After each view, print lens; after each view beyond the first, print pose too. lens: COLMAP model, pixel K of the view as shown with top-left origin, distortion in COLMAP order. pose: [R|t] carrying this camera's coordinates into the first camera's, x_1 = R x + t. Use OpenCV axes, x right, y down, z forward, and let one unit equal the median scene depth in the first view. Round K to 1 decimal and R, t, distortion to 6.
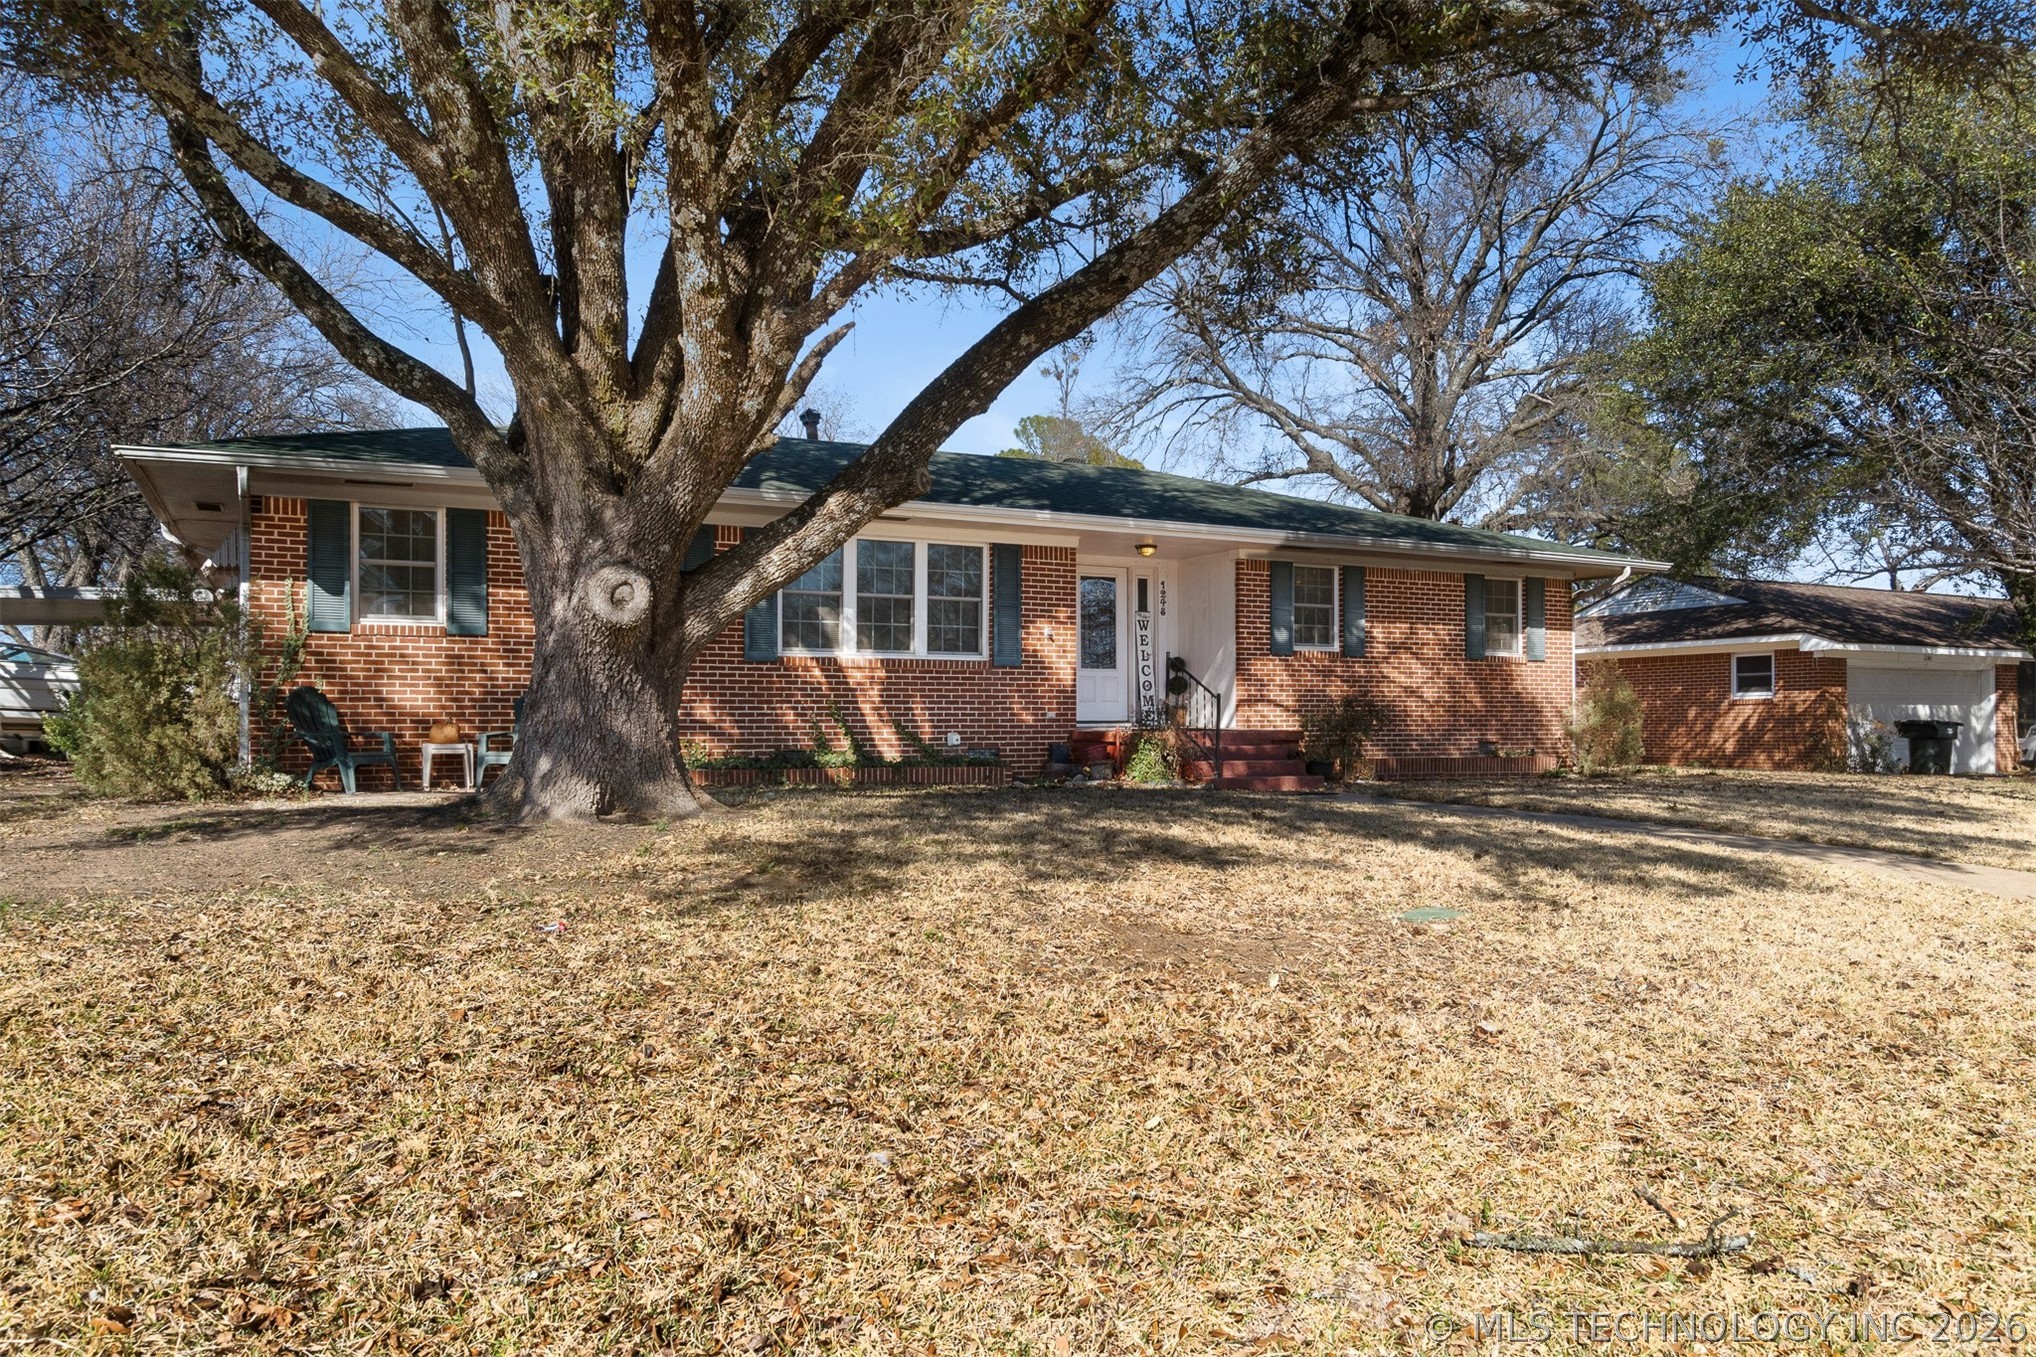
lens RADIAL K [[1414.5, 0, 1018.8], [0, 1414.5, 658.8], [0, 0, 1]] dist [-0.024176, -0.000754]
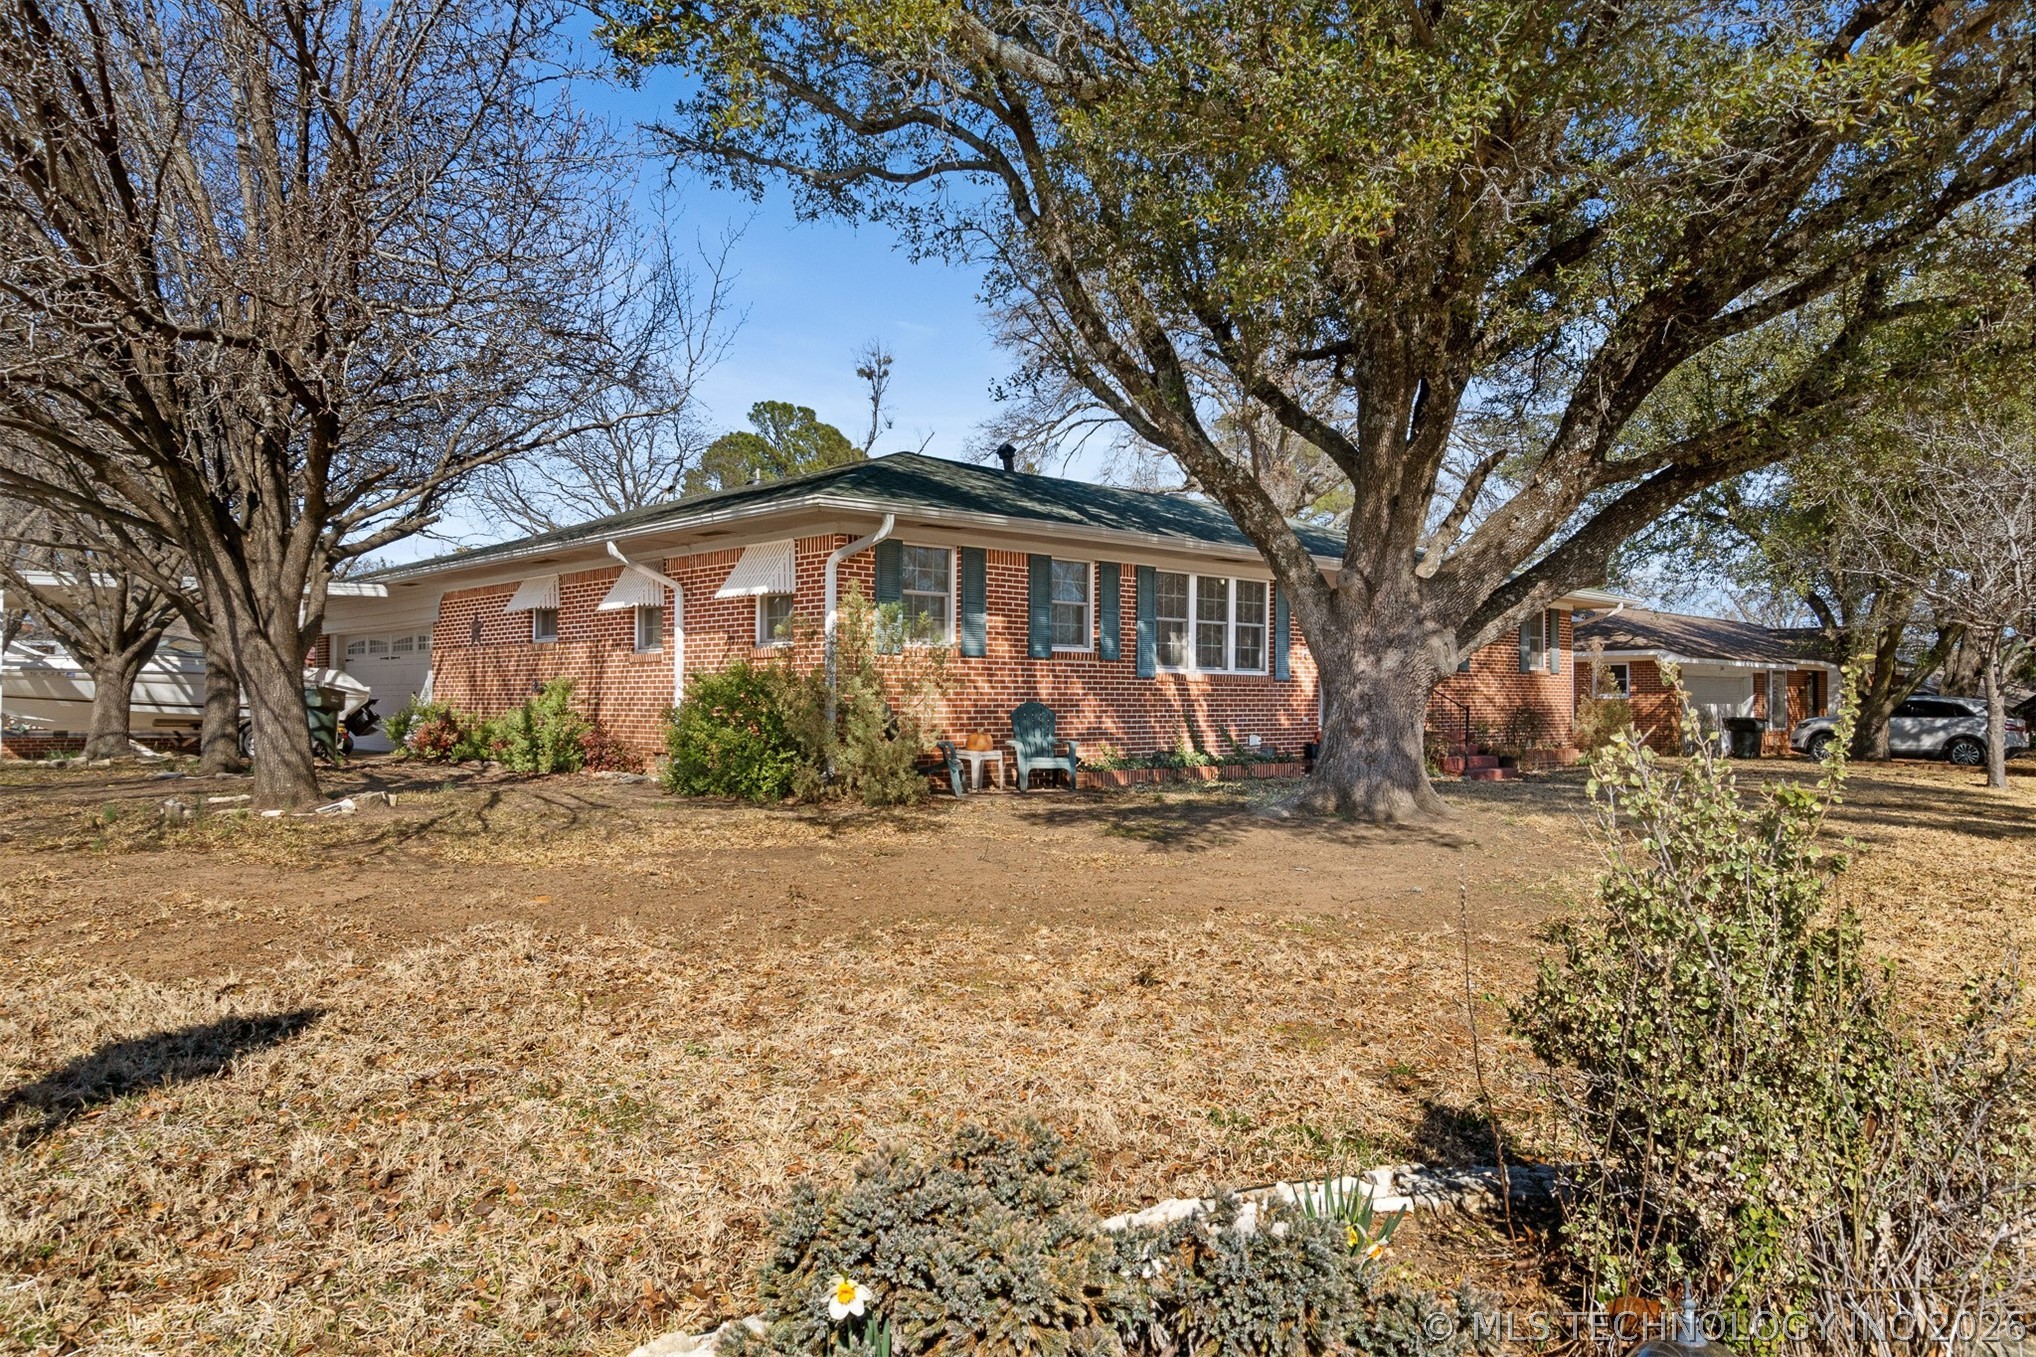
lens RADIAL K [[1414.5, 0, 1018.8], [0, 1414.5, 658.8], [0, 0, 1]] dist [-0.024176, -0.000754]
pose [[0.960417, 0.013822, 0.278223, -0.562357], [-0.017952, 0.999763, 0.012304, -0.024870], [-0.277987, -0.016812, 0.960438, -0.113674]]
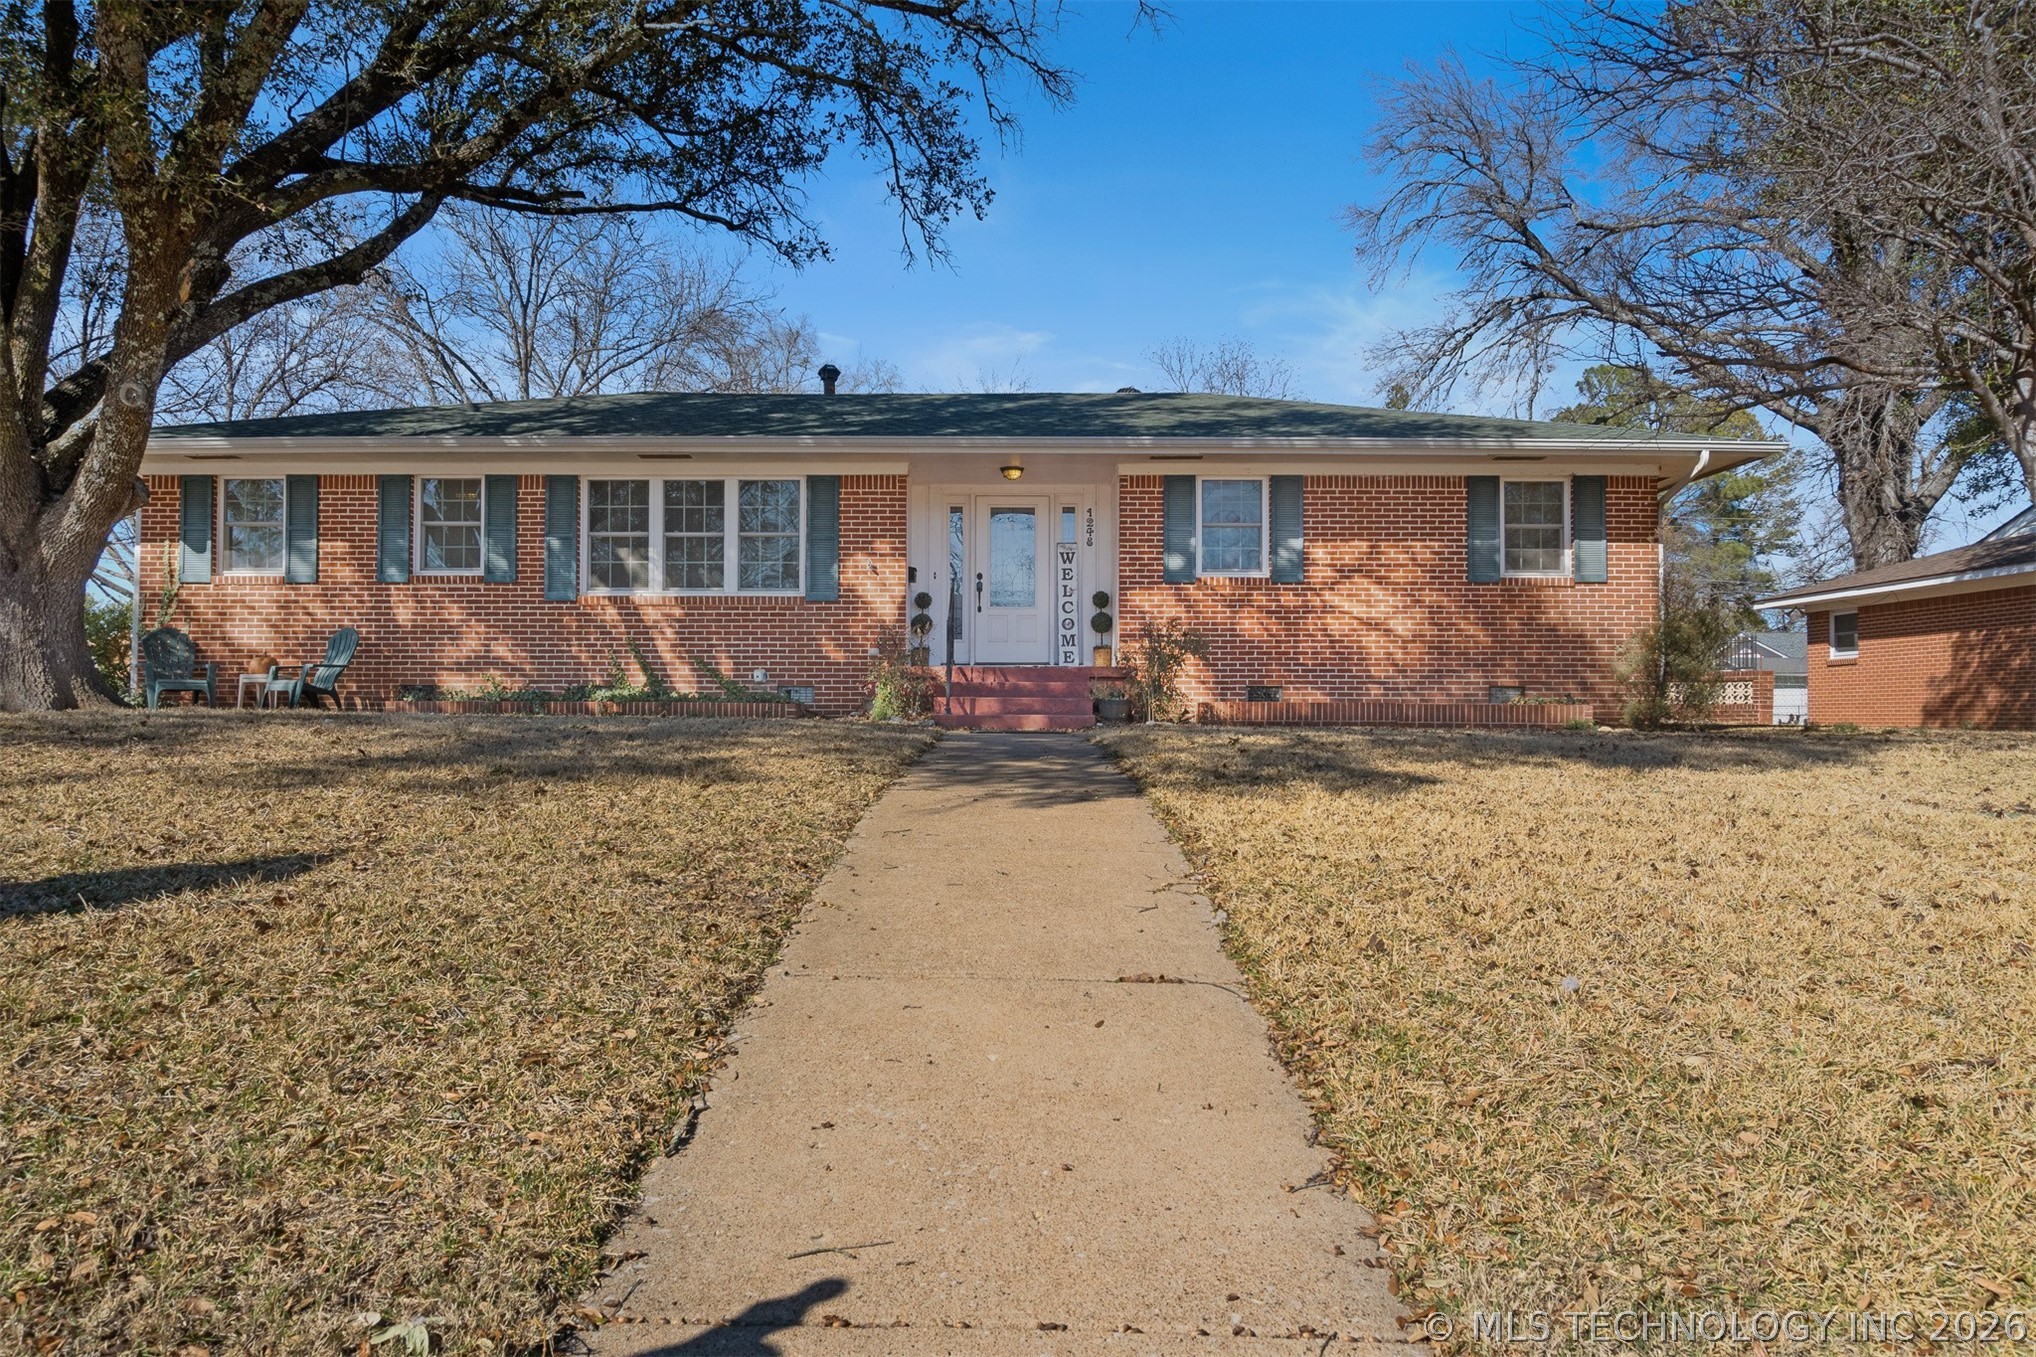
lens RADIAL K [[1414.5, 0, 1018.8], [0, 1414.5, 658.8], [0, 0, 1]] dist [-0.024176, -0.000754]
pose [[0.878195, -0.014769, -0.478075, 0.572793], [0.017057, 0.999854, 0.000443, 0.046334], [0.477999, -0.008543, 0.878319, 0.213533]]
